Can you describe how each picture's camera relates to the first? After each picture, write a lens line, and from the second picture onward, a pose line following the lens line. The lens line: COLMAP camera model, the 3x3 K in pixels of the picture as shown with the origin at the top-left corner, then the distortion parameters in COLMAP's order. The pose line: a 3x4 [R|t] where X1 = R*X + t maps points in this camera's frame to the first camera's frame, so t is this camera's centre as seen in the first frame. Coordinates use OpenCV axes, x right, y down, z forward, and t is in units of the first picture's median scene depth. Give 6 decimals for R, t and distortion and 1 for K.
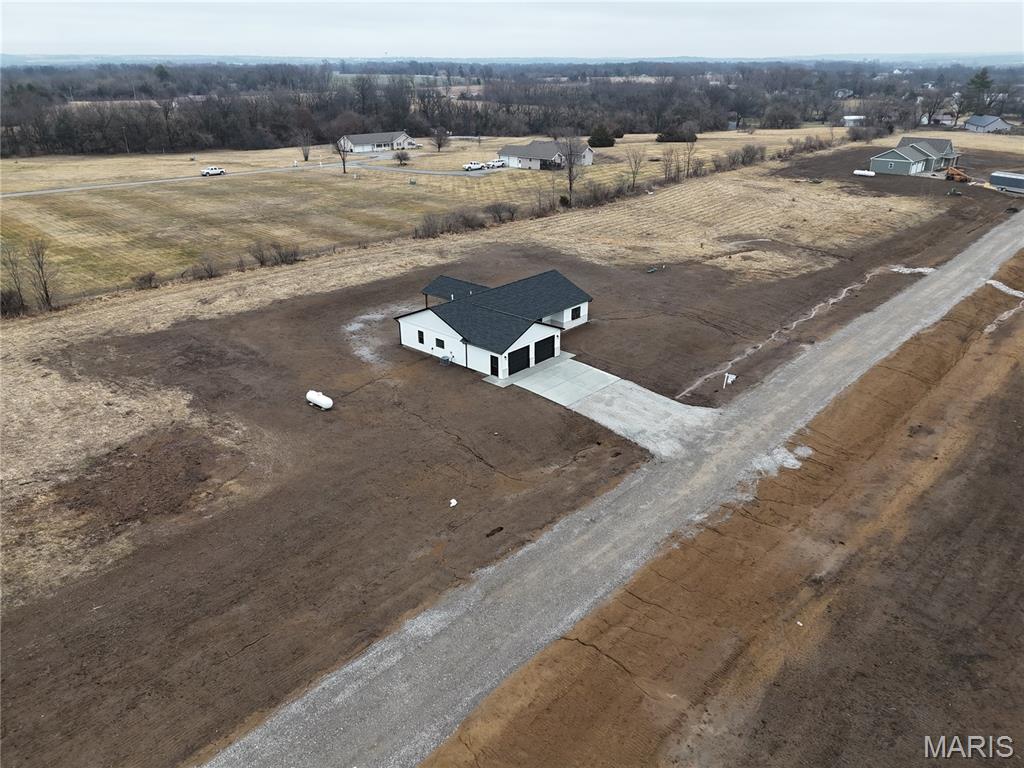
lens RADIAL K [[748.1, 0, 513.5], [0, 748.1, 379.8], [0, 0, 1]] dist [0.091981, -0.087957]
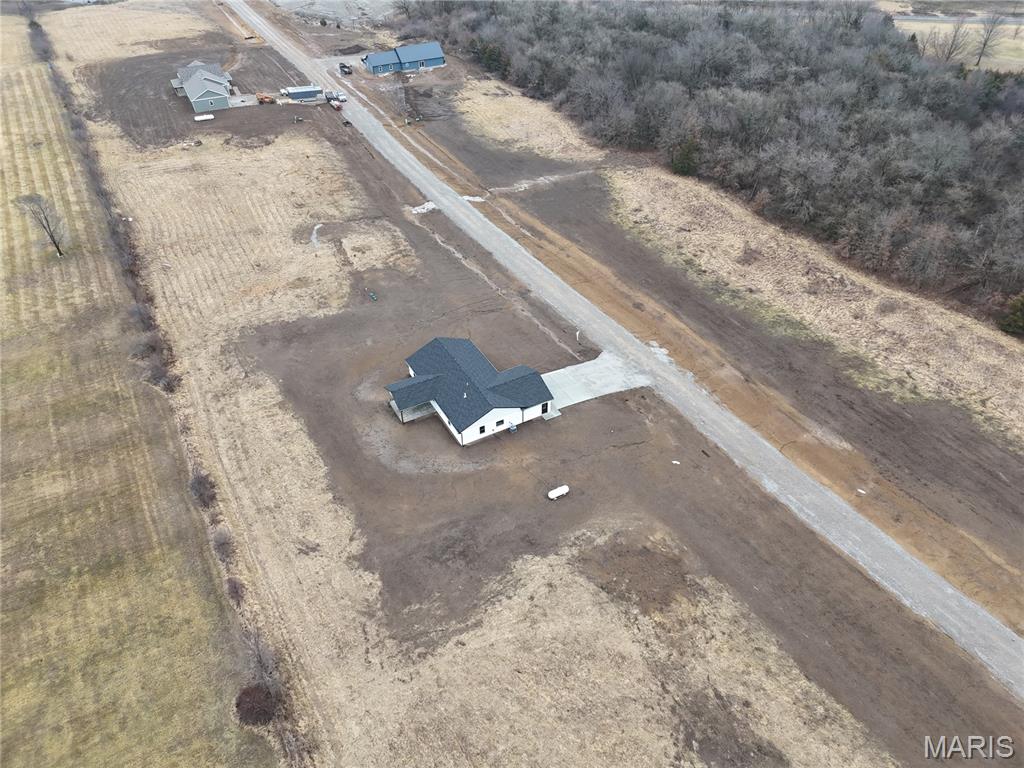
lens RADIAL K [[748.1, 0, 510.9], [0, 748.1, 379.9], [0, 0, 1]] dist [0.091981, -0.087957]
pose [[0.328531, -0.588985, 0.738352, -1.116904], [0.380049, 0.798101, 0.467543, -0.788250], [-0.864656, 0.127008, 0.486044, 0.280580]]
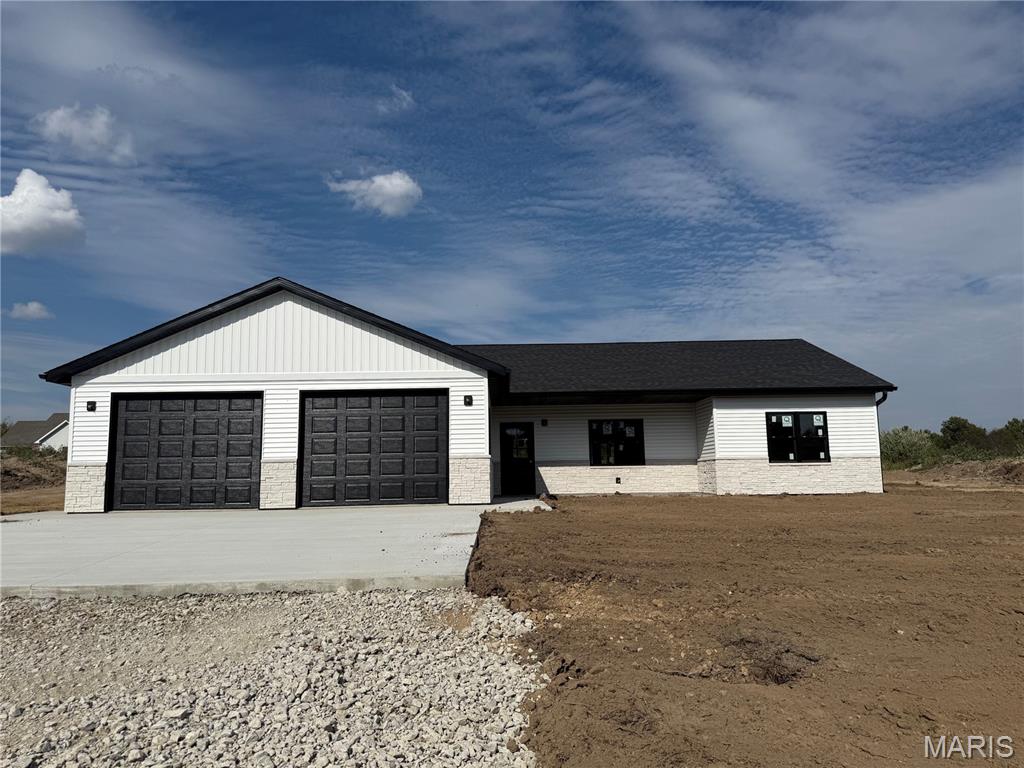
lens RADIAL K [[701.7, 0, 505.2], [0, 701.7, 390.2], [0, 0, 1]] dist [0.031398, -0.022771]
pose [[0.674214, -0.096208, -0.732242, 0.212035], [-0.277744, 0.885664, -0.372099, 0.008481], [0.684320, 0.454250, 0.570406, 0.910649]]
